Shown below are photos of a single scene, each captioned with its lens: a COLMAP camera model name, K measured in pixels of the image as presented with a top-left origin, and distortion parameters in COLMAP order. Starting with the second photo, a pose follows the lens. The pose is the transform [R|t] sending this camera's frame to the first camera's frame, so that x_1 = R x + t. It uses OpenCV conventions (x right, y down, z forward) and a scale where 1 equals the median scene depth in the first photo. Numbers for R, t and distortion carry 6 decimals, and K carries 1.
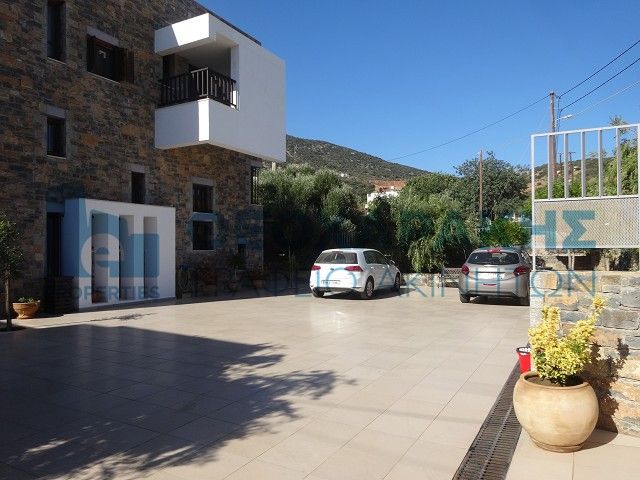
lens RADIAL K [[471.3, 0, 323.3], [0, 471.3, 242.6], [0, 0, 1]] dist [-0.005341, -0.007223]
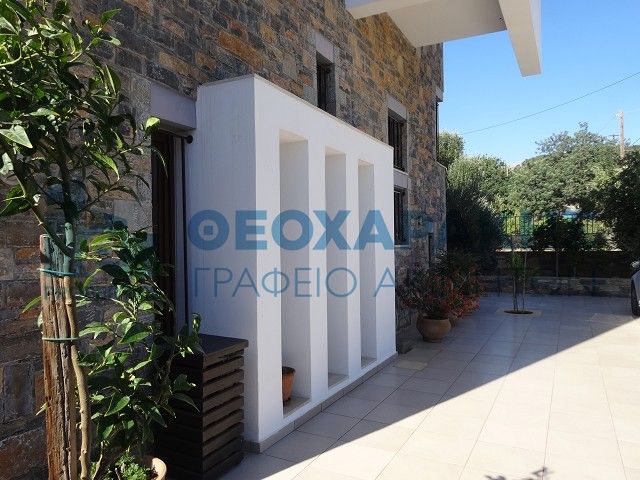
lens RADIAL K [[471.3, 0, 317.8], [0, 471.3, 240.7], [0, 0, 1]] dist [-0.005341, -0.007223]
pose [[0.999856, -0.005551, 0.016021, -0.436794], [0.005379, 0.999927, 0.010792, 0.006577], [-0.016080, -0.010705, 0.999813, 0.632099]]
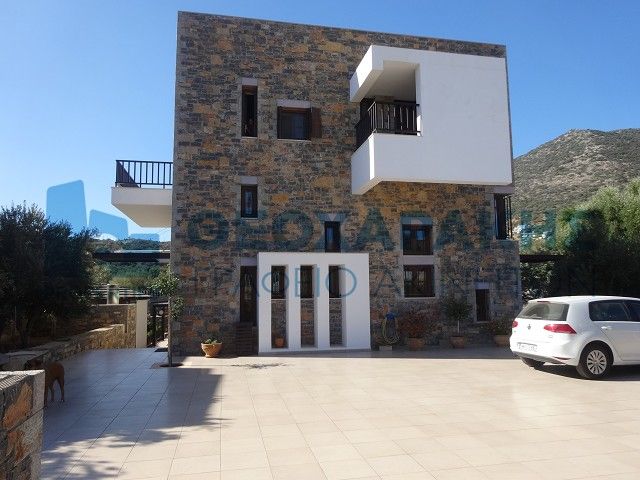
lens RADIAL K [[471.3, 0, 321.1], [0, 471.3, 241.5], [0, 0, 1]] dist [-0.005341, -0.007223]
pose [[0.645755, -0.085004, -0.758798, 0.386973], [0.017691, 0.995183, -0.096430, -0.008415], [0.763340, 0.048846, 0.644148, 0.350478]]
